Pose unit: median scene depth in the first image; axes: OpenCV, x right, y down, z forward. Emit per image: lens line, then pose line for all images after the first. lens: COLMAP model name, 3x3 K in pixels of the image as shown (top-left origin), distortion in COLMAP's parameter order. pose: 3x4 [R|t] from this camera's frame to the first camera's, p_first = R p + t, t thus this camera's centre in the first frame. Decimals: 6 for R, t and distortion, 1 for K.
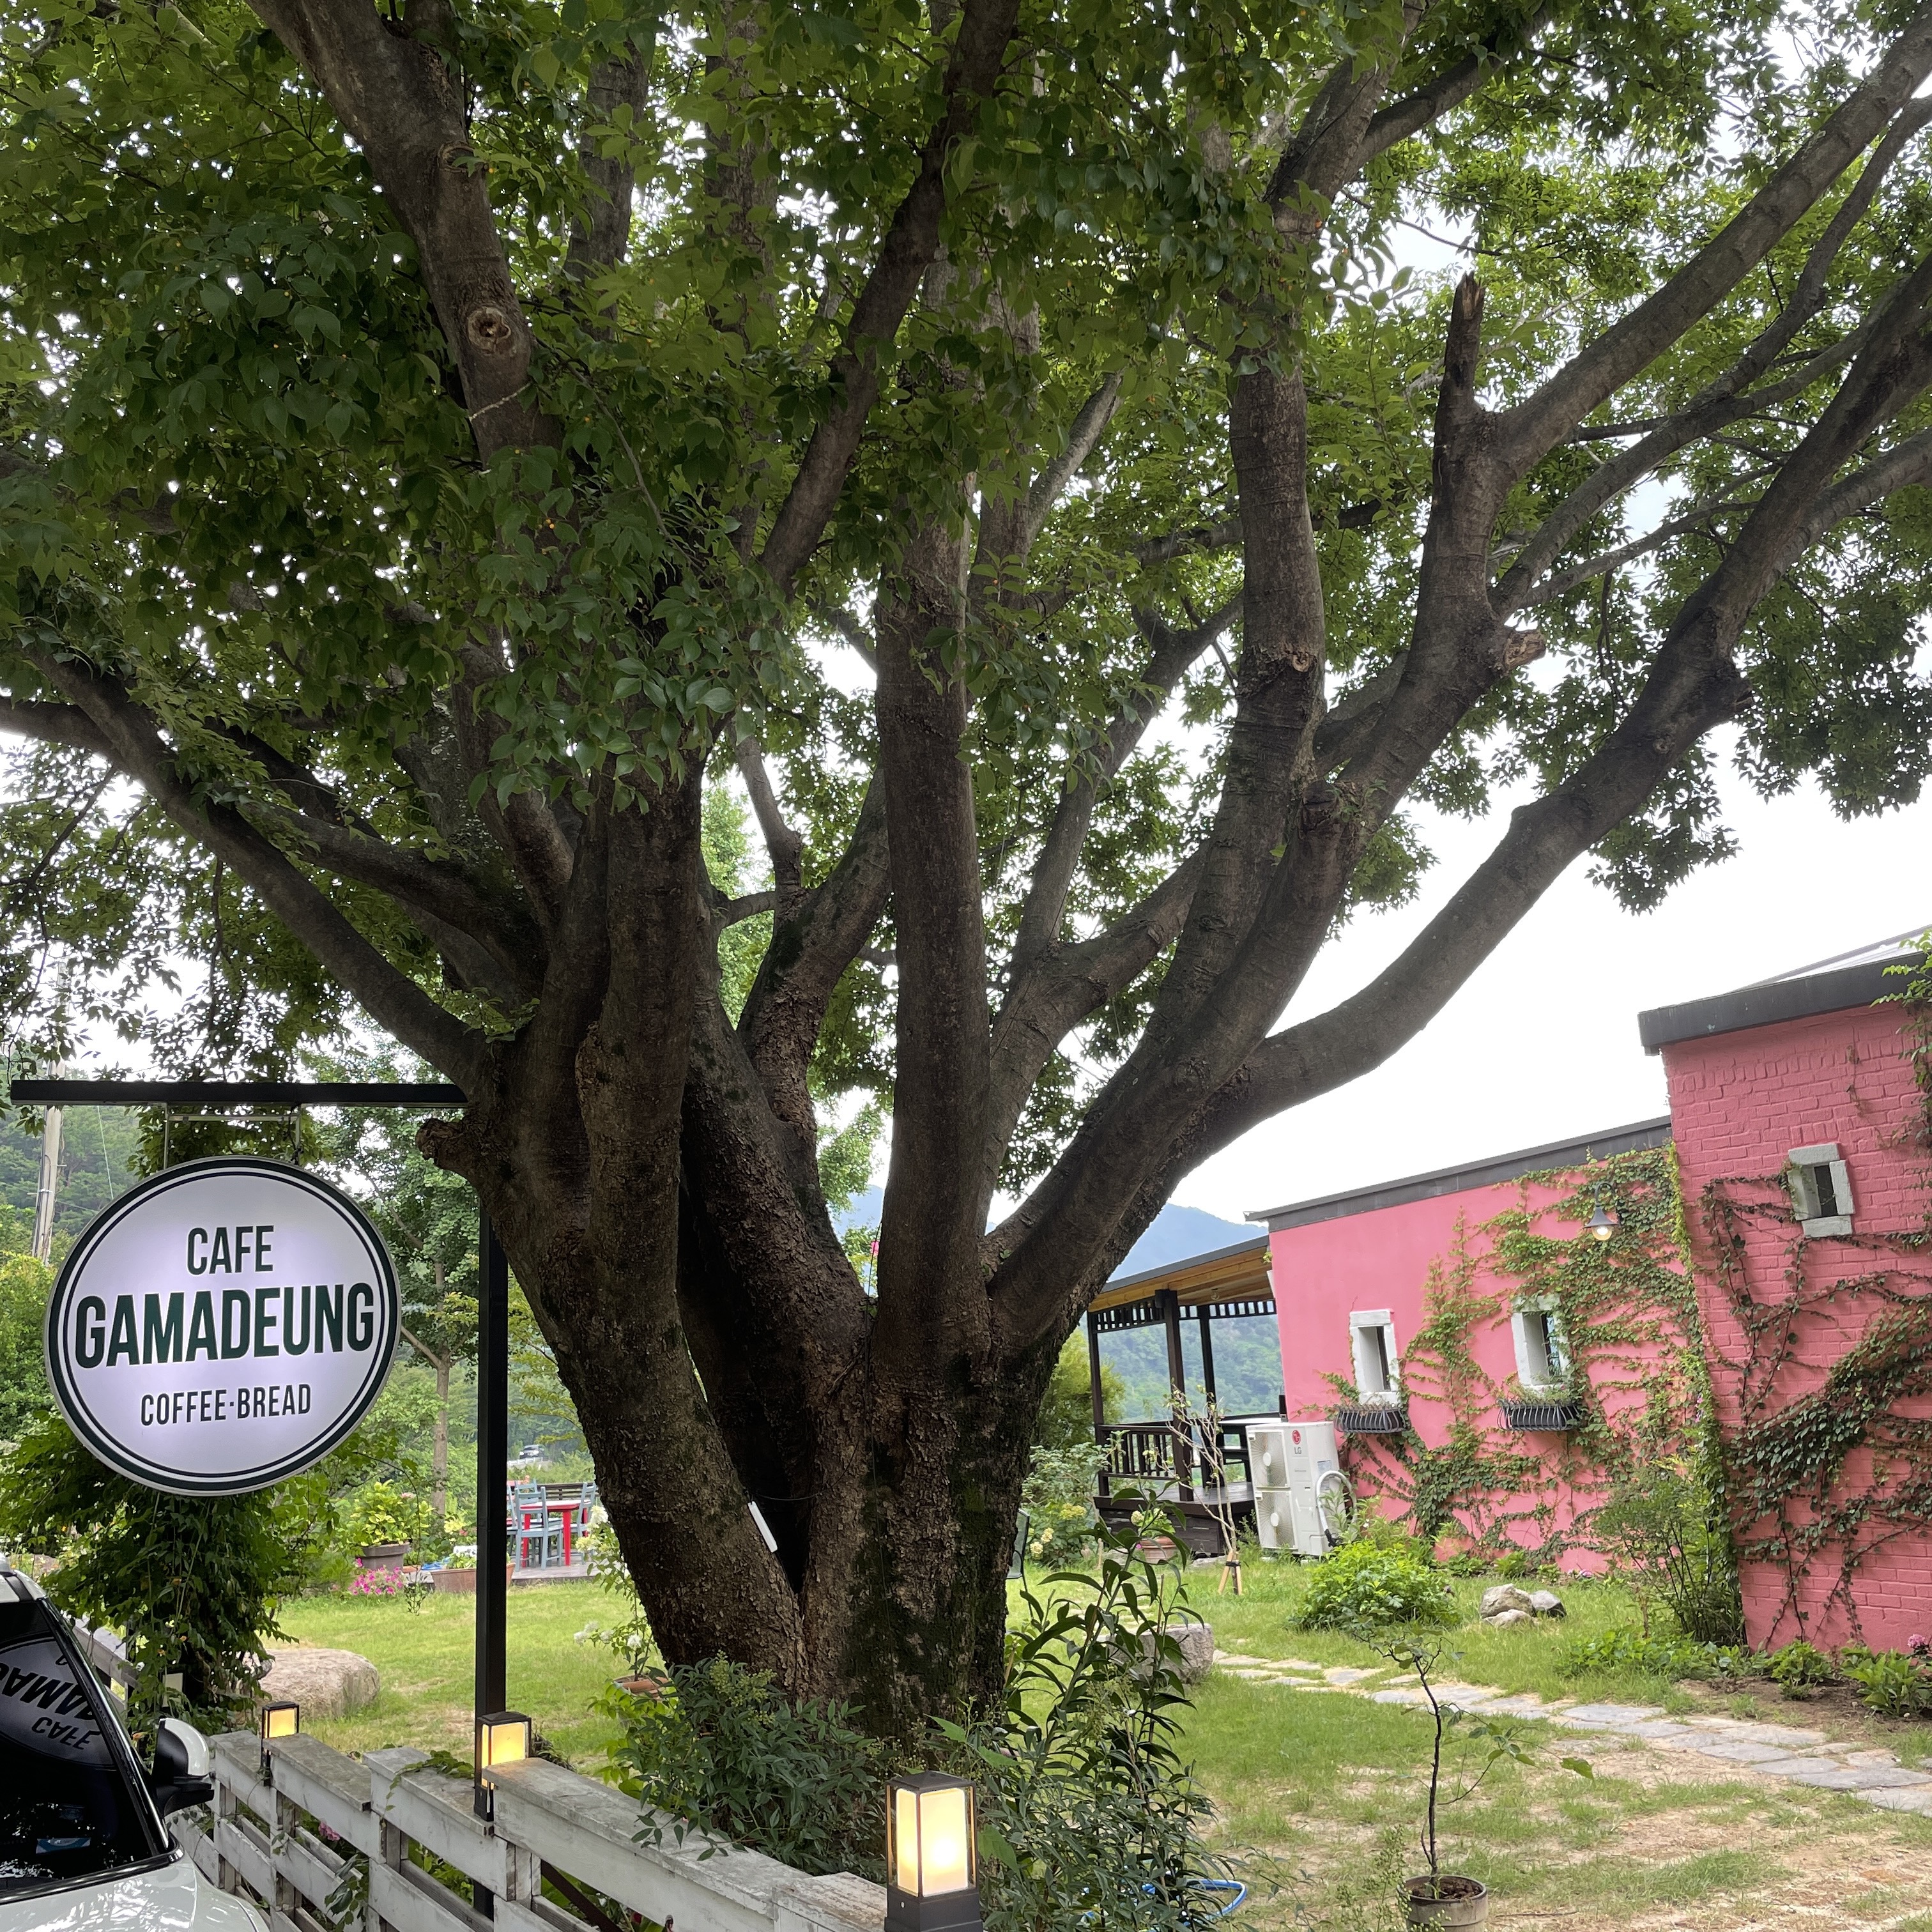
lens RADIAL K [[1927.6, 0, 976.0], [0, 1927.6, 926.5], [0, 0, 1]] dist [0.085992, -0.124759]
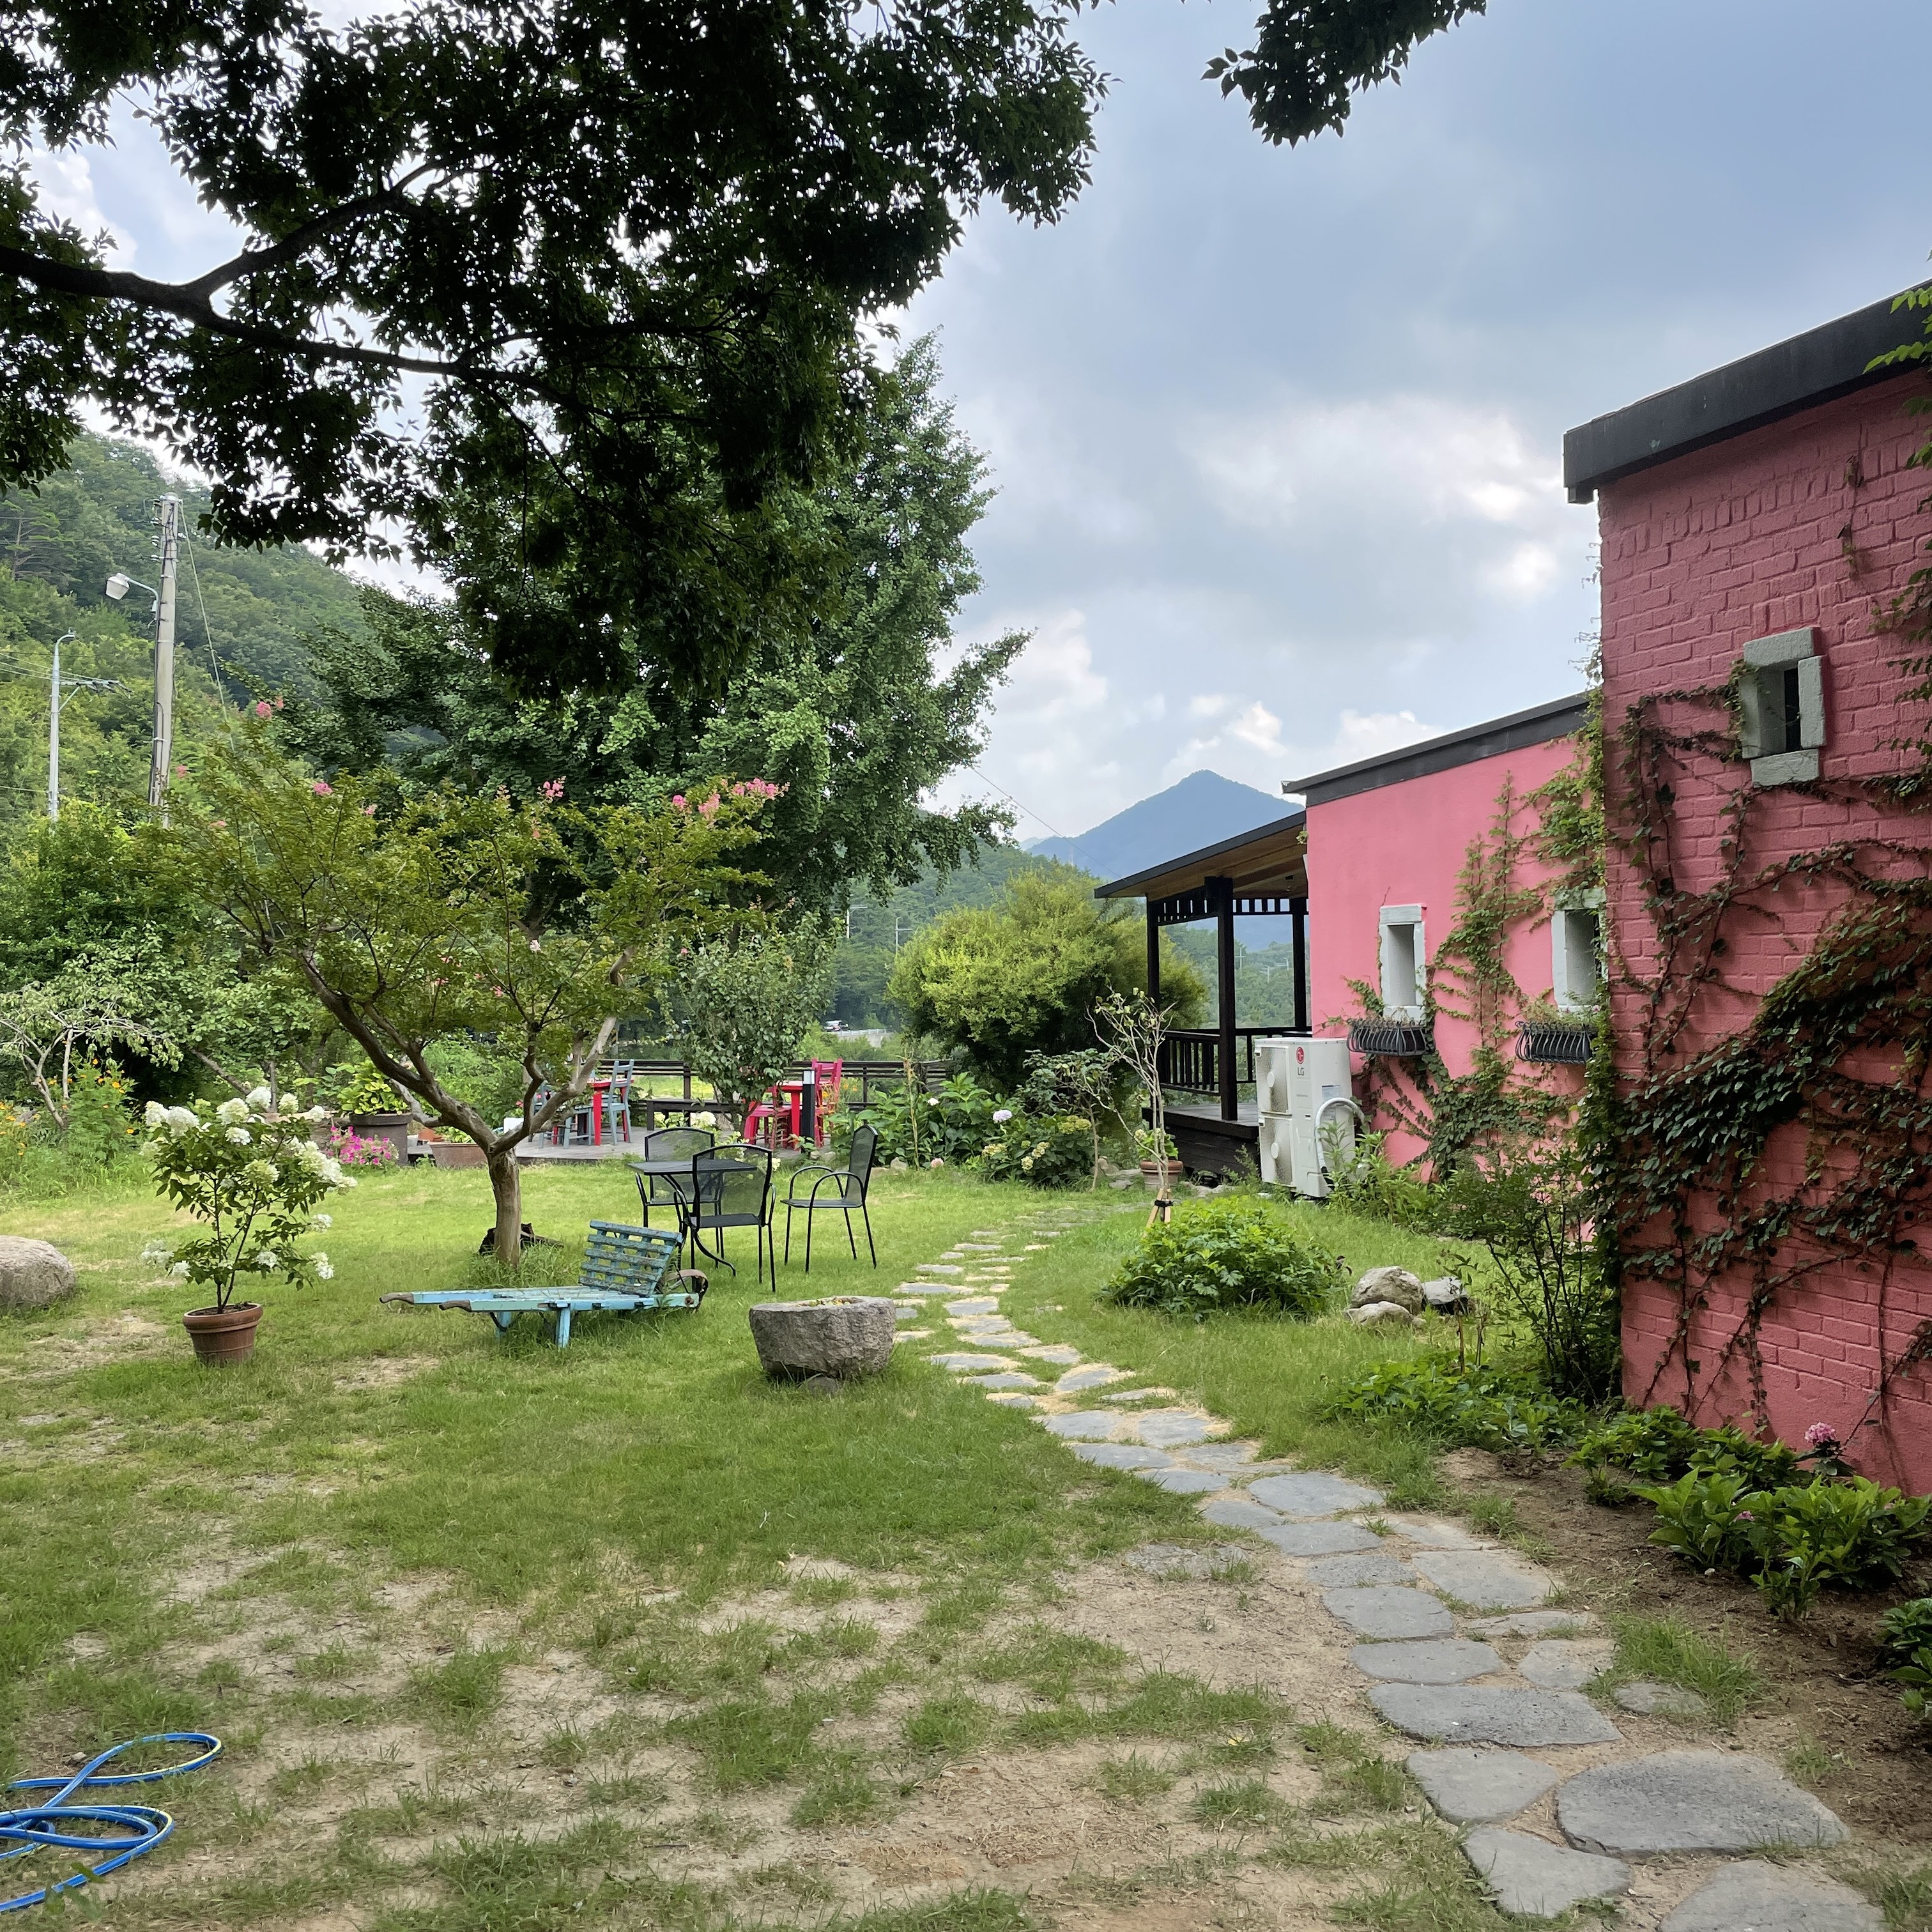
lens RADIAL K [[1927.6, 0, 976.0], [0, 1927.6, 926.5], [0, 0, 1]] dist [0.085992, -0.124759]
pose [[0.981630, 0.037734, -0.187027, 0.252639], [0.001613, 0.978572, 0.205900, 0.064047], [0.190789, -0.202419, 0.960534, 0.302422]]
